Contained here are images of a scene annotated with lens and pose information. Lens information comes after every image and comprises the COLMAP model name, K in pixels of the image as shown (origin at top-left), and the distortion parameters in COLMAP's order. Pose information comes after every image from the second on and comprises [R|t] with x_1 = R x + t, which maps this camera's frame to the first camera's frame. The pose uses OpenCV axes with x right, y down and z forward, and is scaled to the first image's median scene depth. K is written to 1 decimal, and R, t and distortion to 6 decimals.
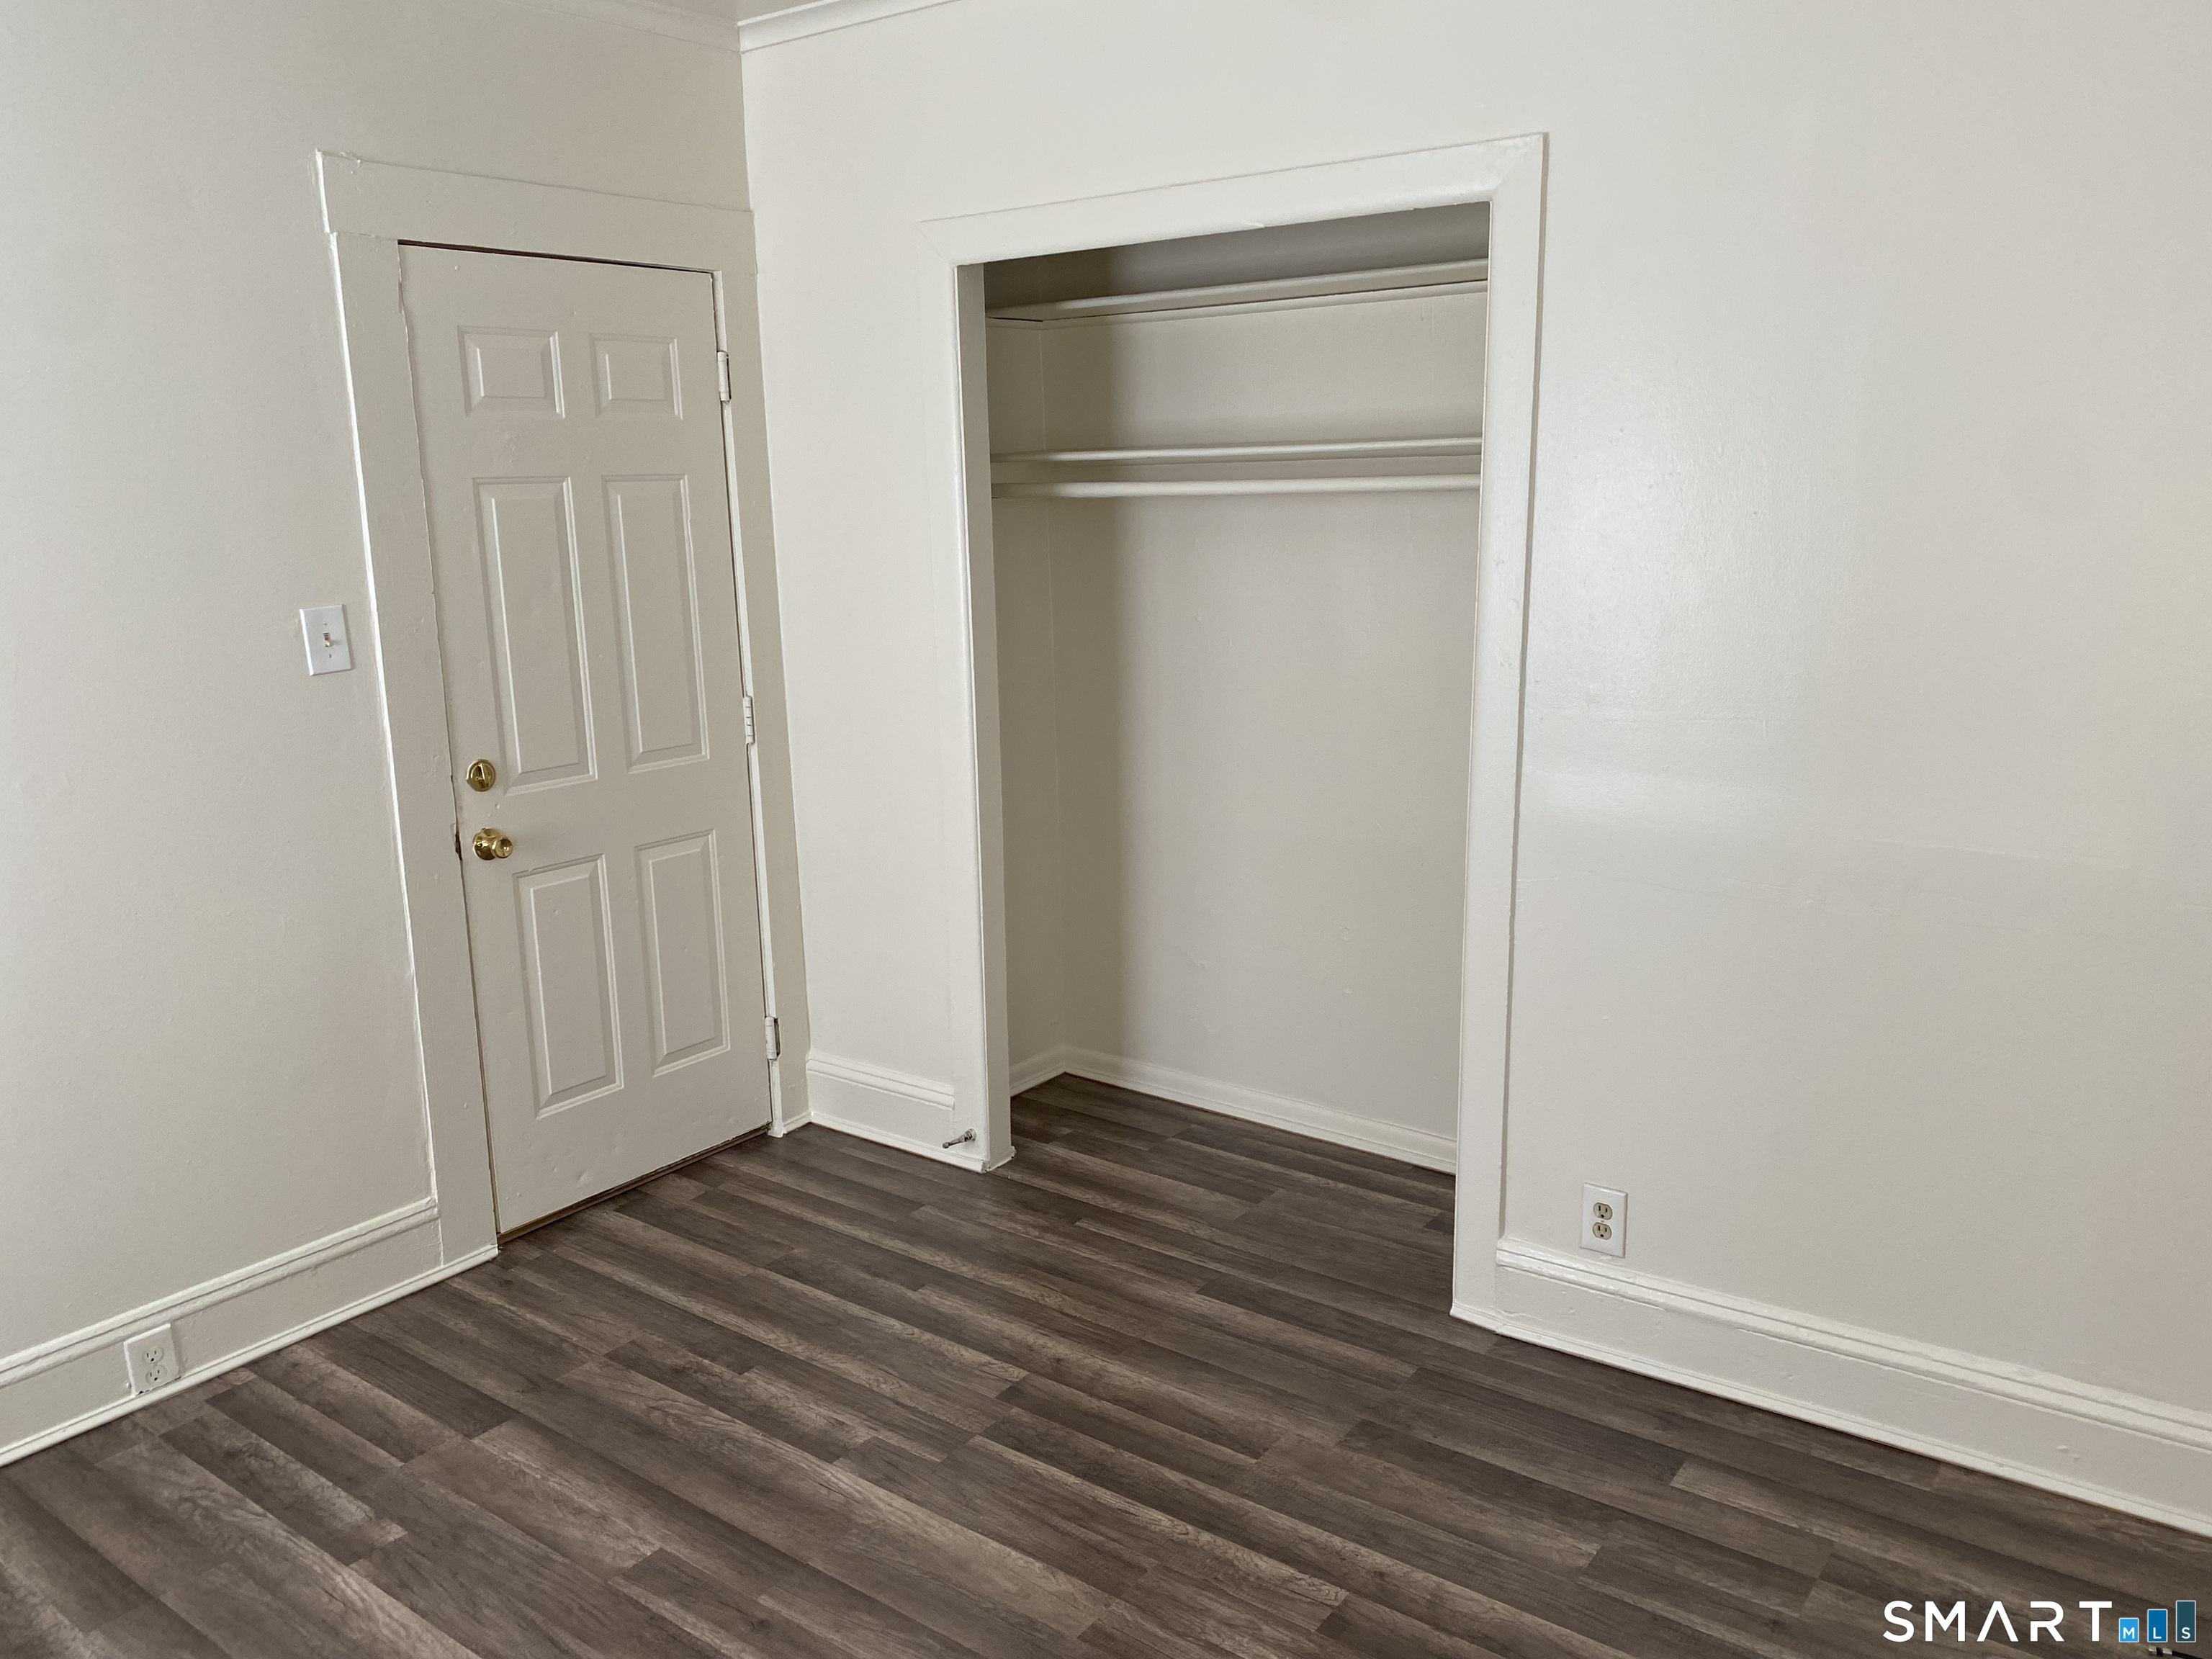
lens RADIAL K [[1723.6, 0, 1100.4], [0, 1723.6, 819.2], [0, 0, 1]] dist [0.029123, 0.004592]
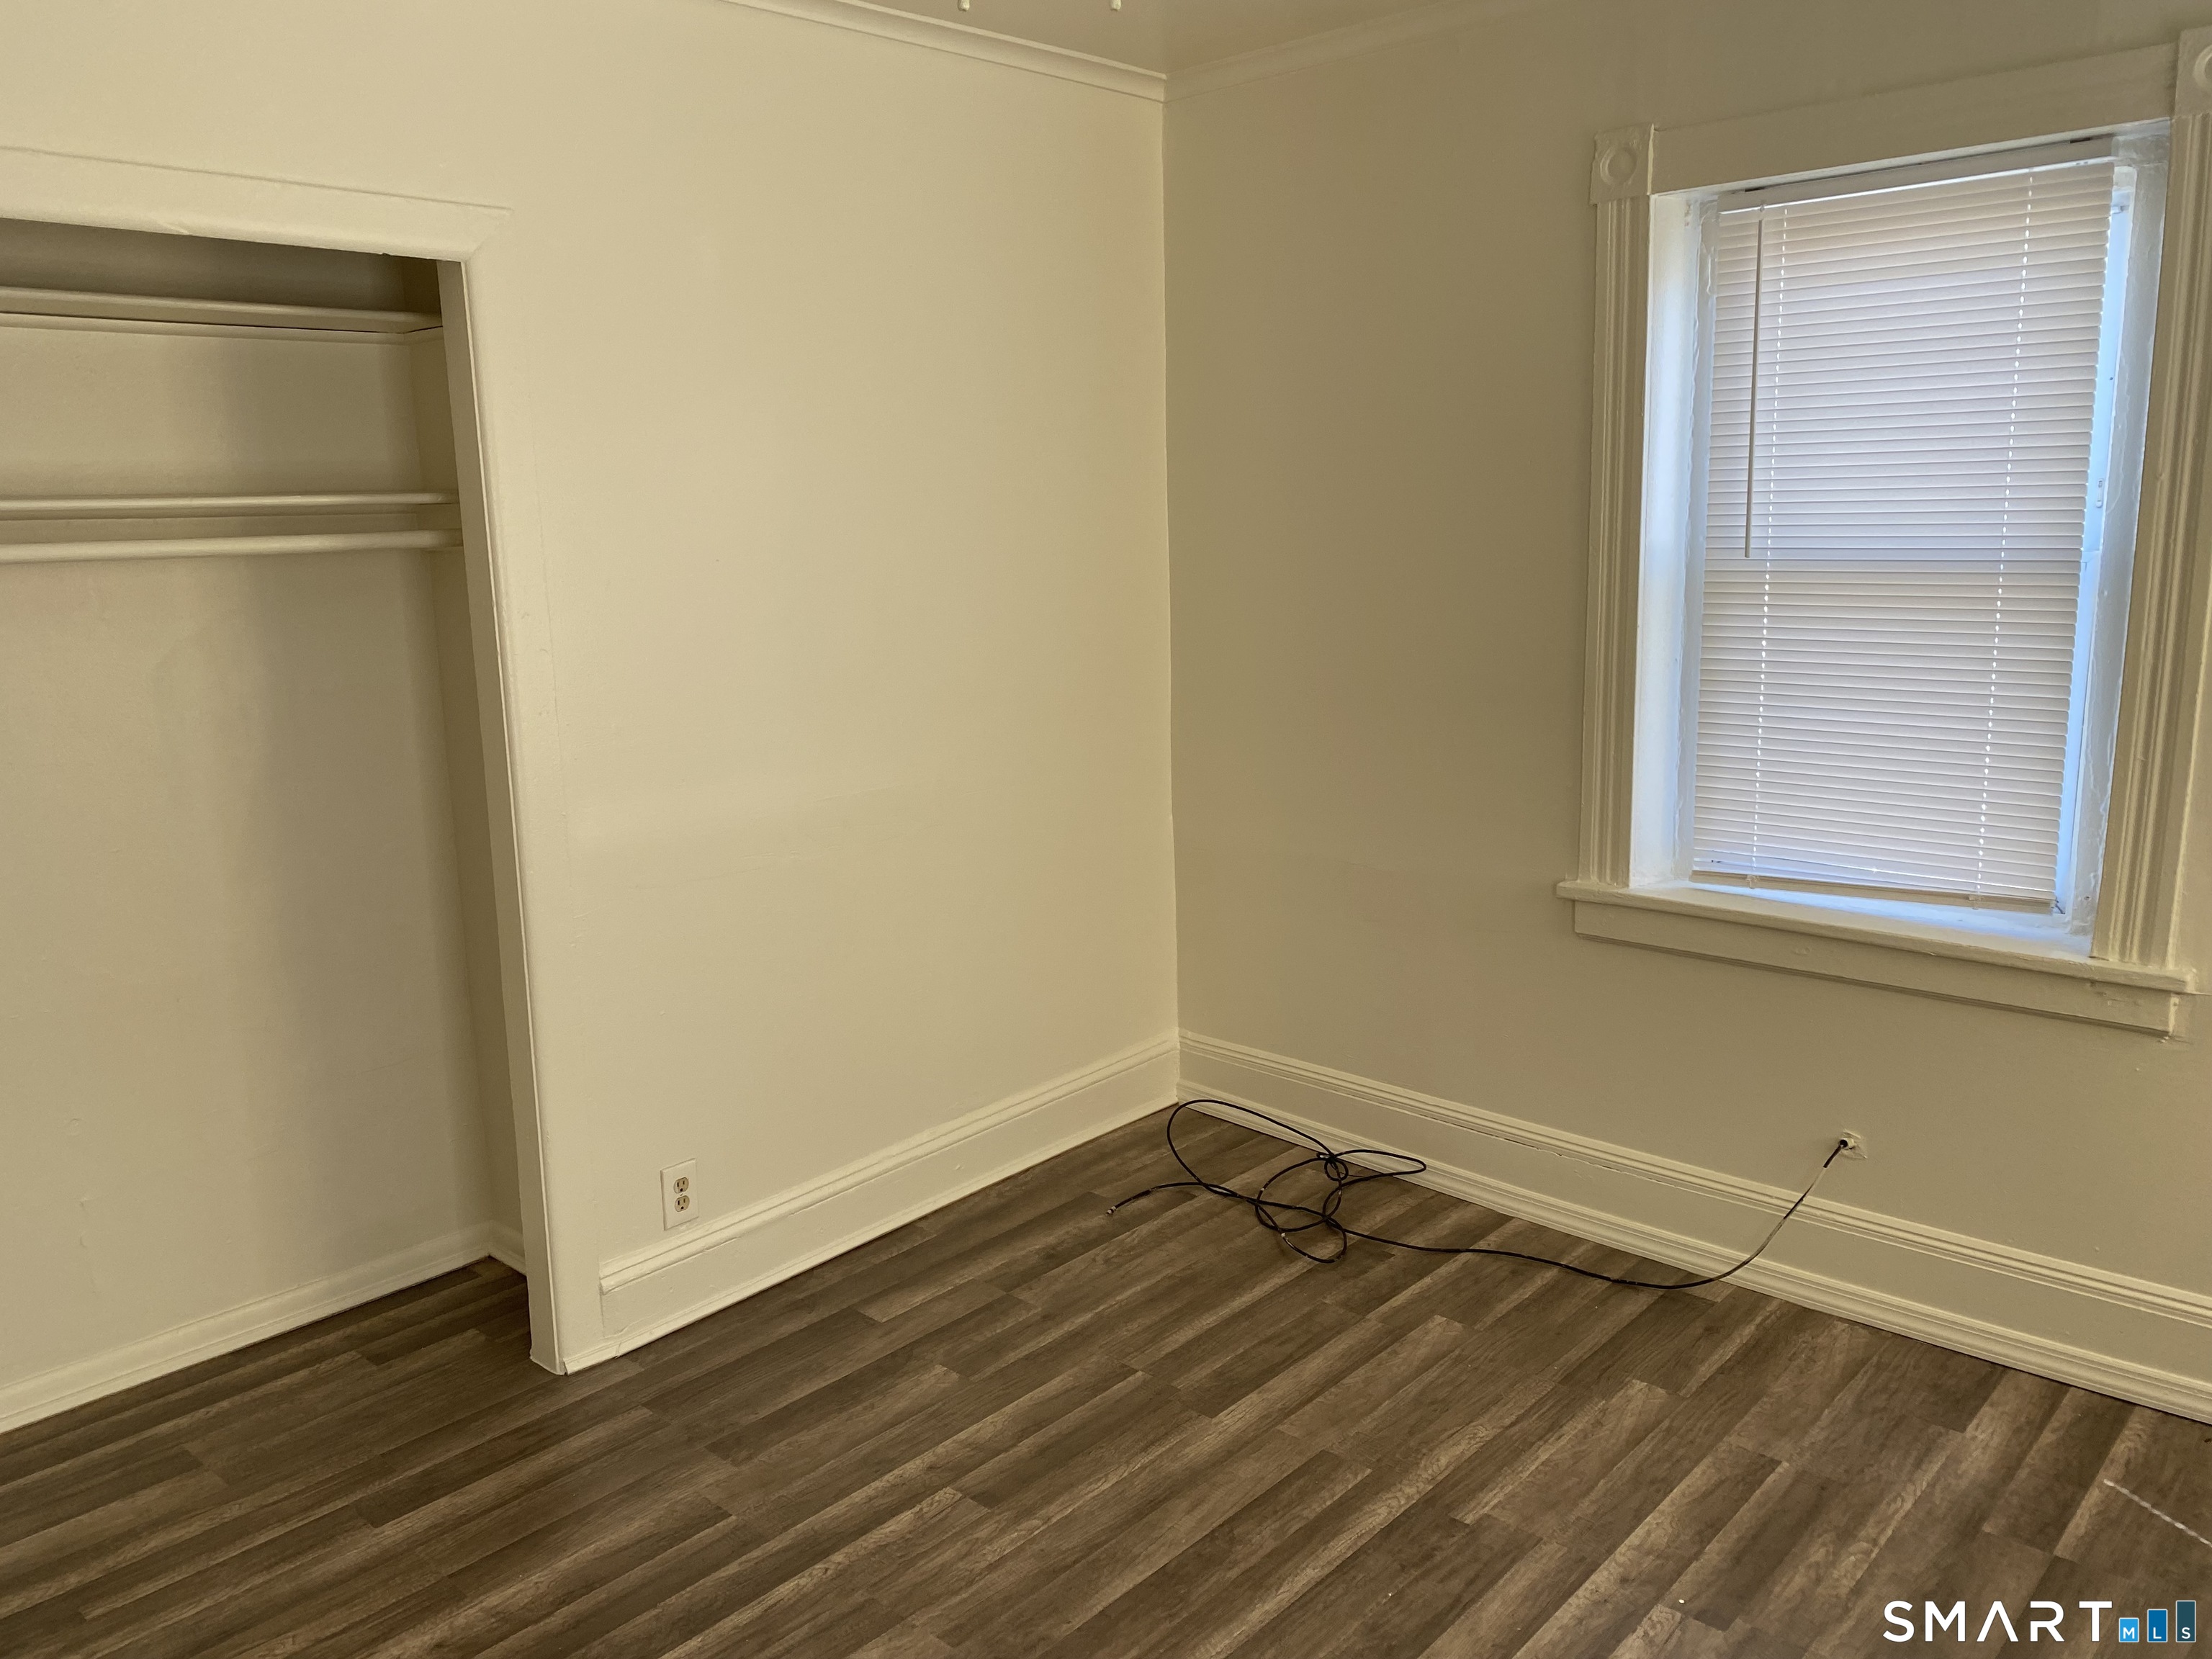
lens RADIAL K [[1723.6, 0, 1104.5], [0, 1723.6, 818.9], [0, 0, 1]] dist [0.029123, 0.004592]
pose [[0.092926, -0.164809, 0.981938, -0.681325], [0.227683, 0.963592, 0.140183, -0.087645], [-0.969291, 0.210544, 0.127067, 0.503177]]
